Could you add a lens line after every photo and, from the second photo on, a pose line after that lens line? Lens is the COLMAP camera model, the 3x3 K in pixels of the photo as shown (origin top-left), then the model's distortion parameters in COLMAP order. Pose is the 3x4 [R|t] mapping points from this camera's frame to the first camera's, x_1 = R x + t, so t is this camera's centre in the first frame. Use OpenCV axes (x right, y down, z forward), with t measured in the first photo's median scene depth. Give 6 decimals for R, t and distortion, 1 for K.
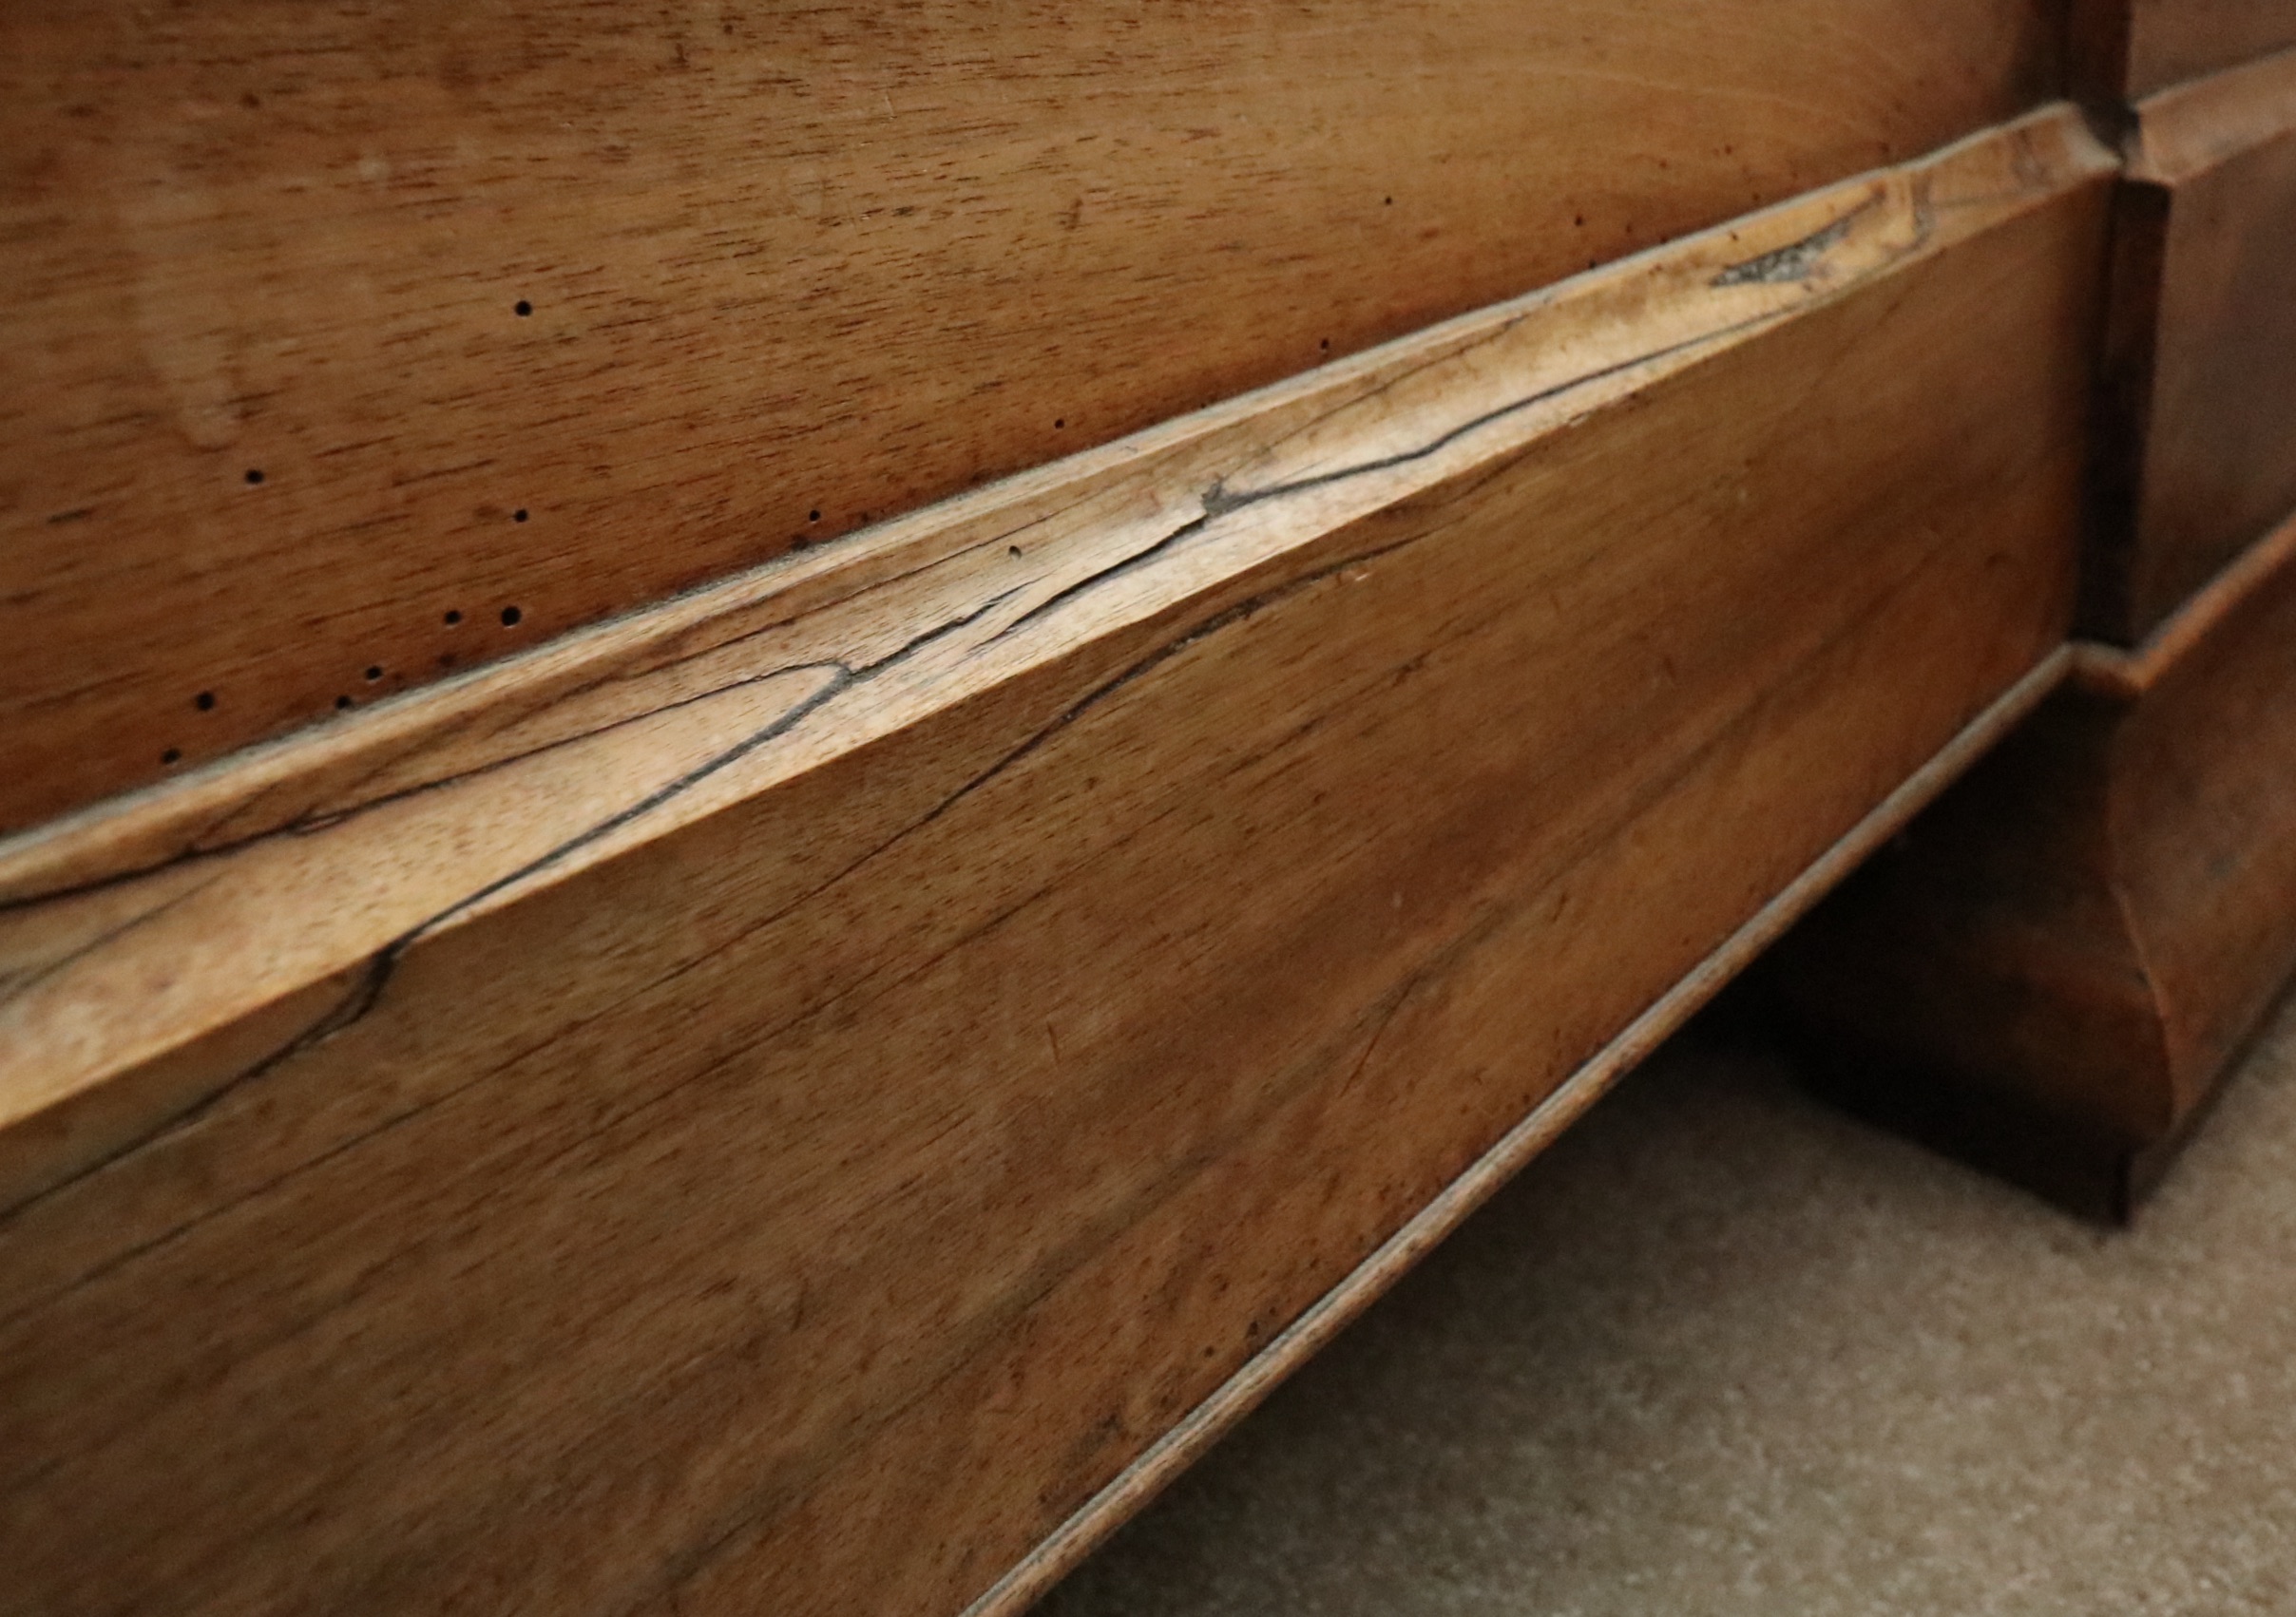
lens RADIAL K [[2481.2, 0, 1148.0], [0, 2481.2, 808.5], [0, 0, 1]] dist [-0.004303, 0.029924]
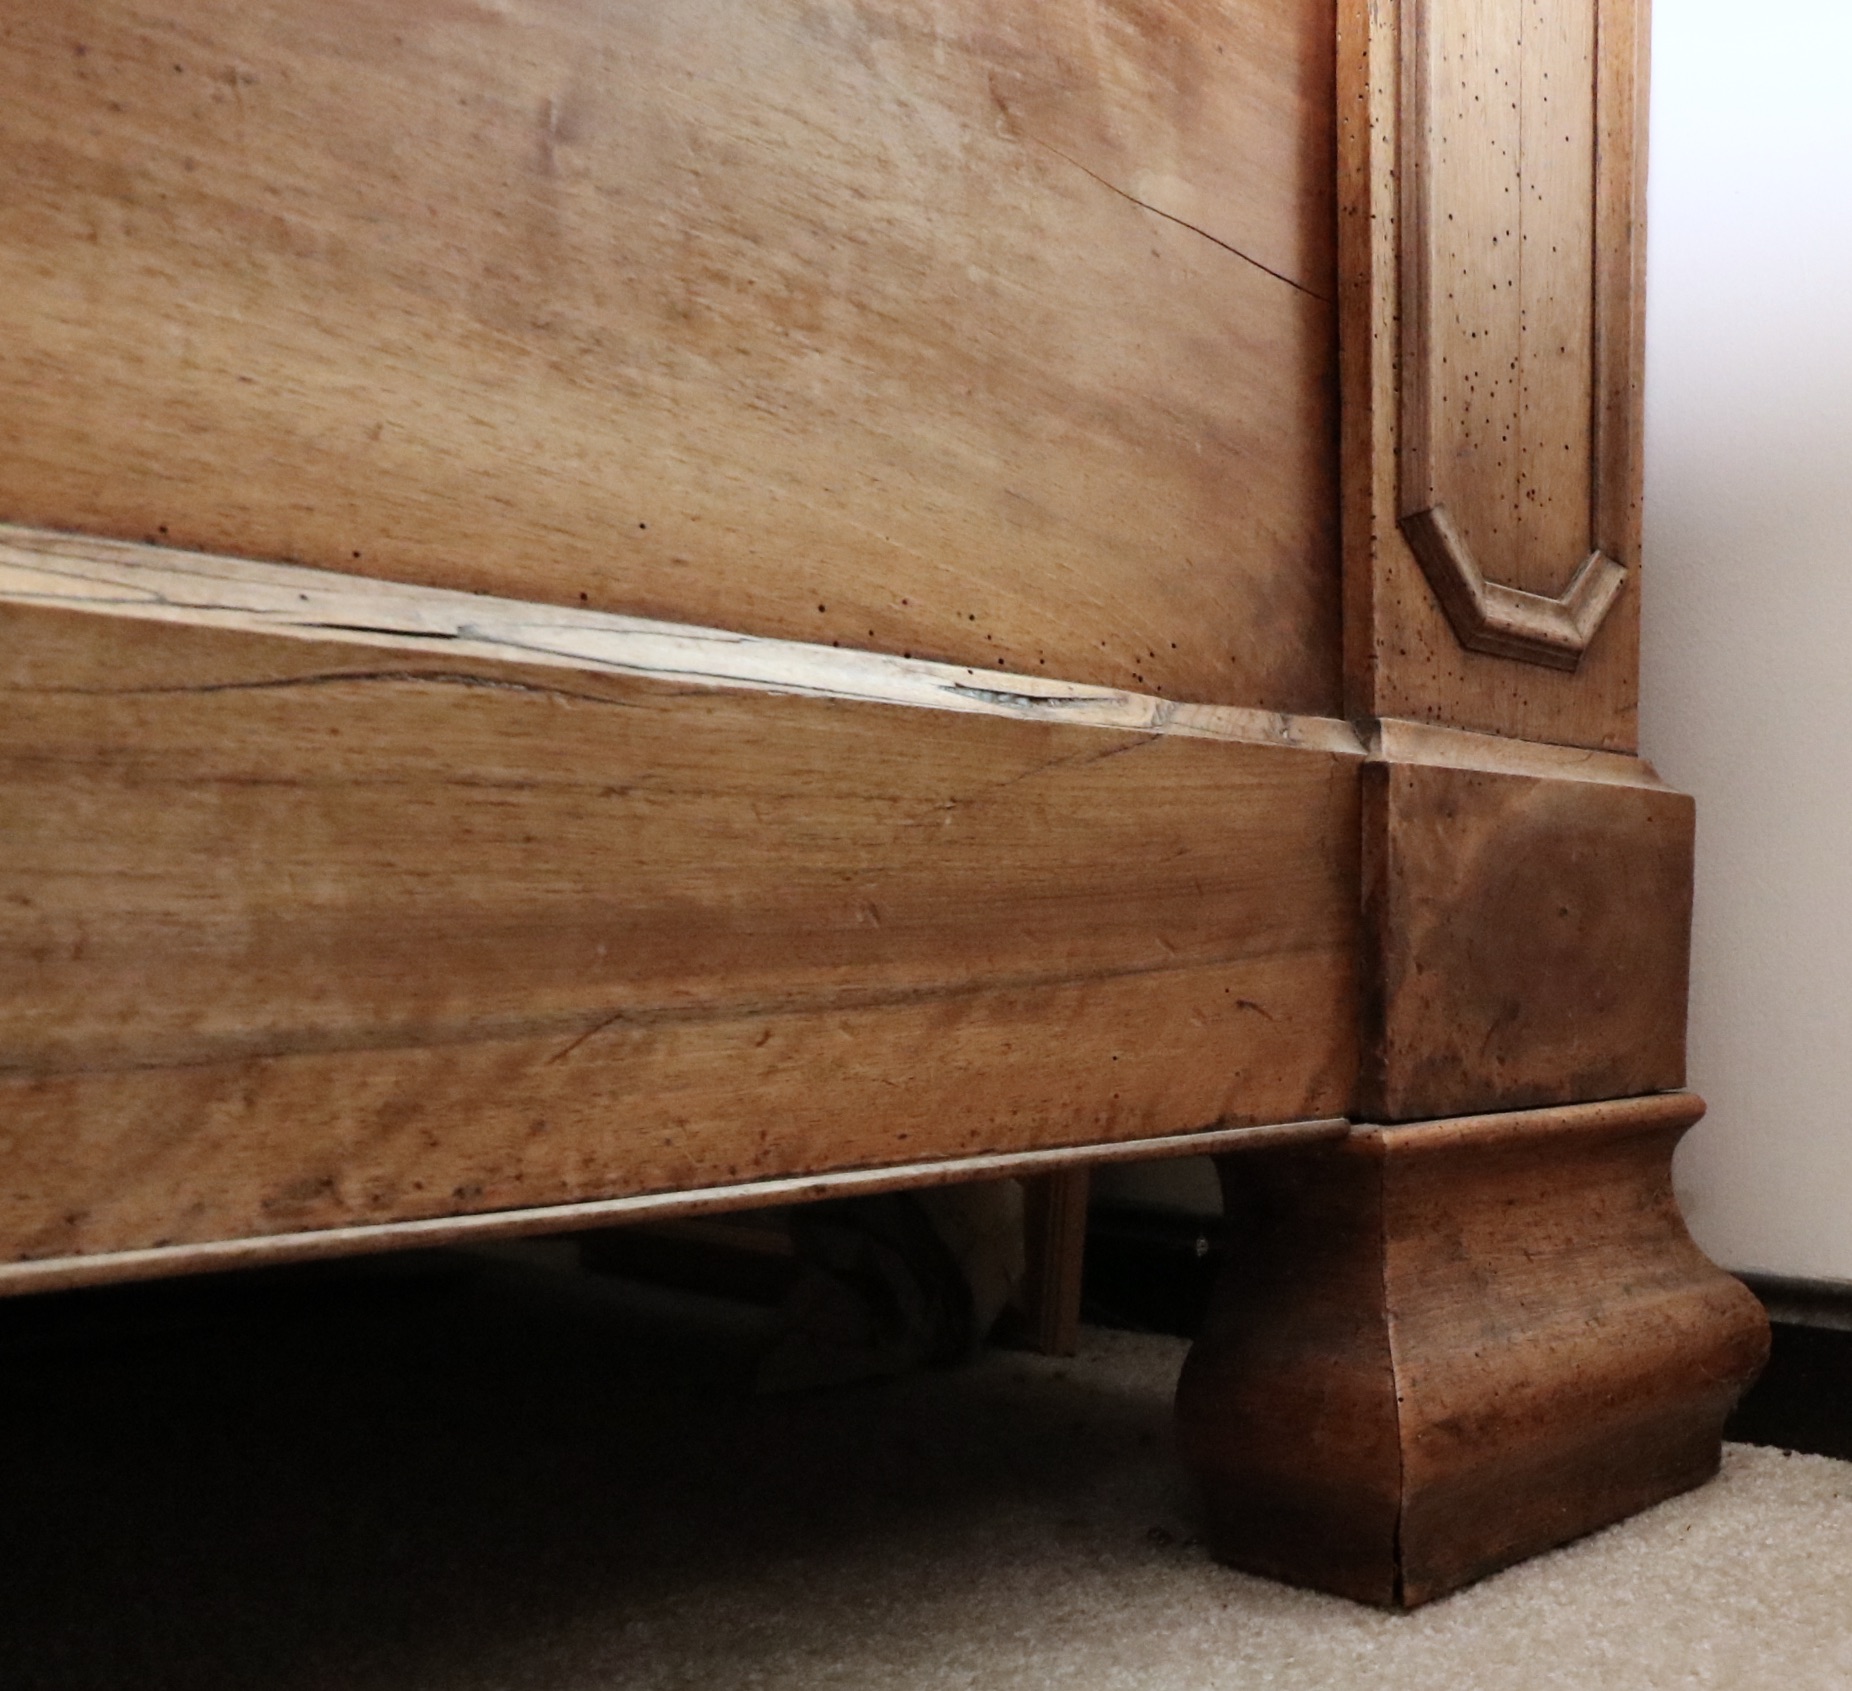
lens RADIAL K [[2020.4, 0, 926.0], [0, 2020.4, 845.5], [0, 0, 1]] dist [0.008744, -0.010318]
pose [[0.991330, 0.068357, 0.112212, 0.194397], [-0.042465, 0.974864, -0.218714, 0.298751], [-0.124342, 0.212053, 0.969316, -0.289089]]
